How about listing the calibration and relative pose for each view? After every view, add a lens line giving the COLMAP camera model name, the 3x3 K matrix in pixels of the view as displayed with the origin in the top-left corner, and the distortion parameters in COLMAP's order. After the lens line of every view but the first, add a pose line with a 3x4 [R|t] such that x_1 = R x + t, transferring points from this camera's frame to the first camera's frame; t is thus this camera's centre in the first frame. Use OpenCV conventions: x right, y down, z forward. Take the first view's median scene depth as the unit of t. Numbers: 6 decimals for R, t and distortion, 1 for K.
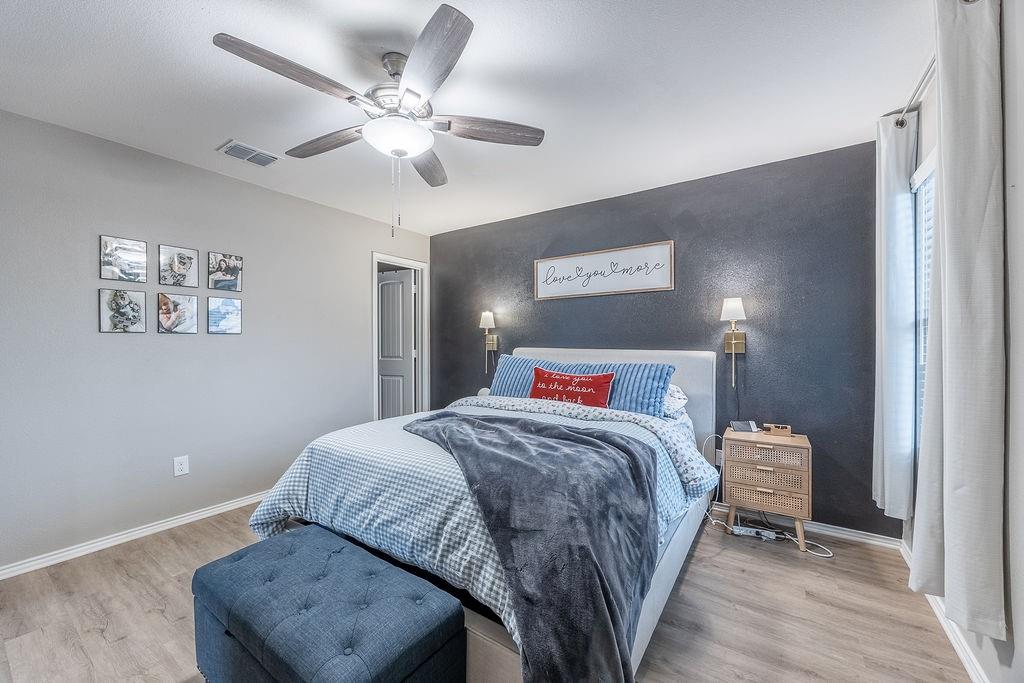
lens RADIAL K [[393.6, 0, 512.2], [0, 393.6, 340.3], [0, 0, 1]] dist [-0.005460, 0.001077]
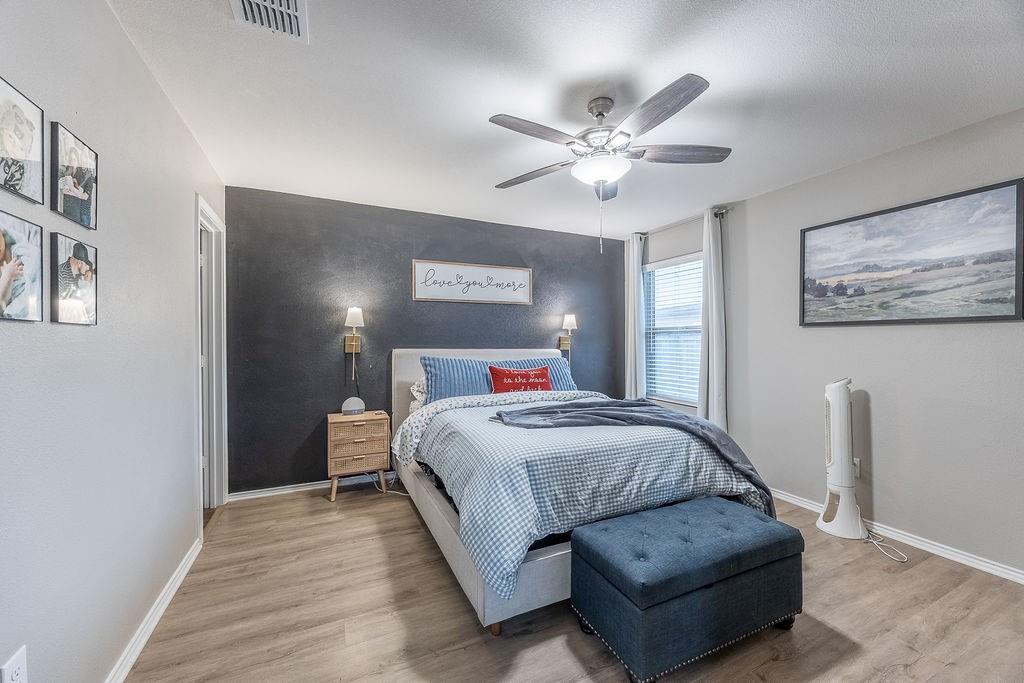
lens RADIAL K [[393.6, 0, 511.7], [0, 393.6, 339.8], [0, 0, 1]] dist [-0.005460, 0.001077]
pose [[0.510250, 0.004063, 0.860016, -0.847017], [-0.003466, 0.999990, -0.002668, -0.001837], [-0.860019, -0.001619, 0.510259, 0.370761]]
